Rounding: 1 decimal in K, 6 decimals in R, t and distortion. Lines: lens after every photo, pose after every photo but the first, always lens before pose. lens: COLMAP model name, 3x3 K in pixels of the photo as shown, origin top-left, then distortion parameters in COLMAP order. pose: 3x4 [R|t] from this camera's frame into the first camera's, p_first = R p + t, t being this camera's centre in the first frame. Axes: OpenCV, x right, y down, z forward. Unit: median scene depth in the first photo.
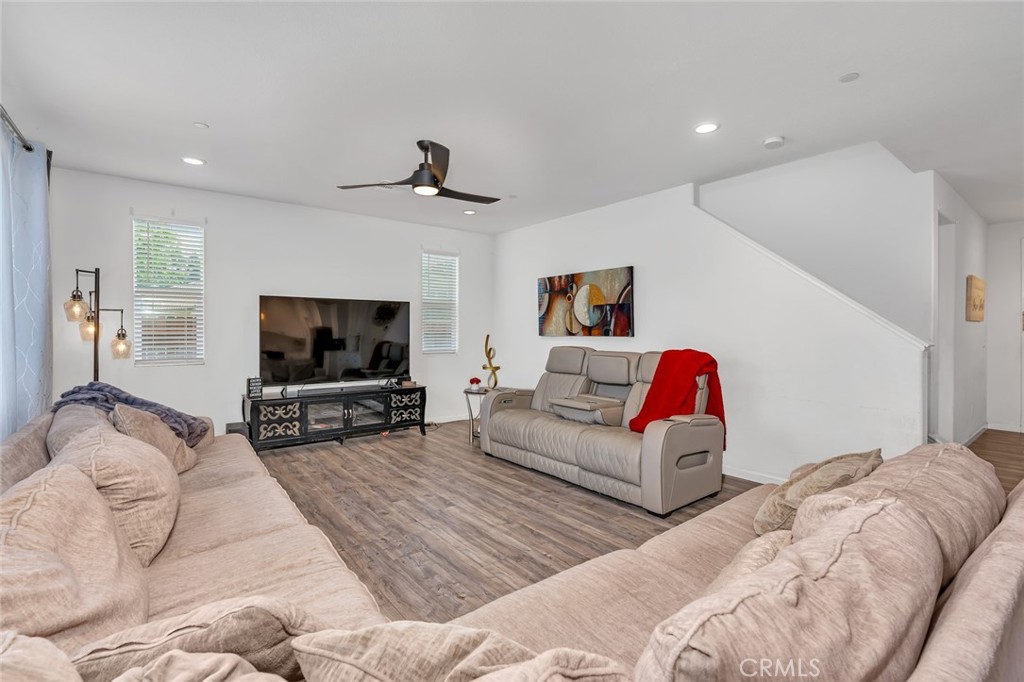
lens RADIAL K [[466.8, 0, 513.6], [0, 466.8, 332.8], [0, 0, 1]] dist [-0.003018, 0.000161]
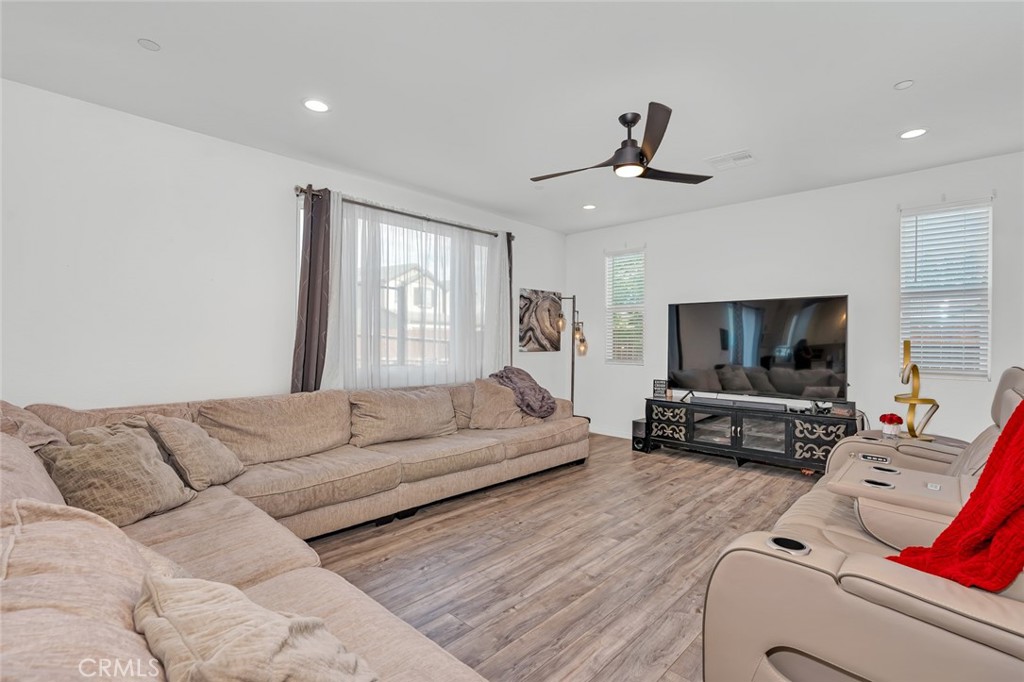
lens RADIAL K [[466.8, 0, 513.3], [0, 466.8, 344.3], [0, 0, 1]] dist [-0.003018, 0.000161]
pose [[0.149836, 0.004640, -0.988700, 0.552926], [-0.012691, 0.999916, 0.002769, 0.017426], [0.988629, 0.012133, 0.149882, 0.570671]]
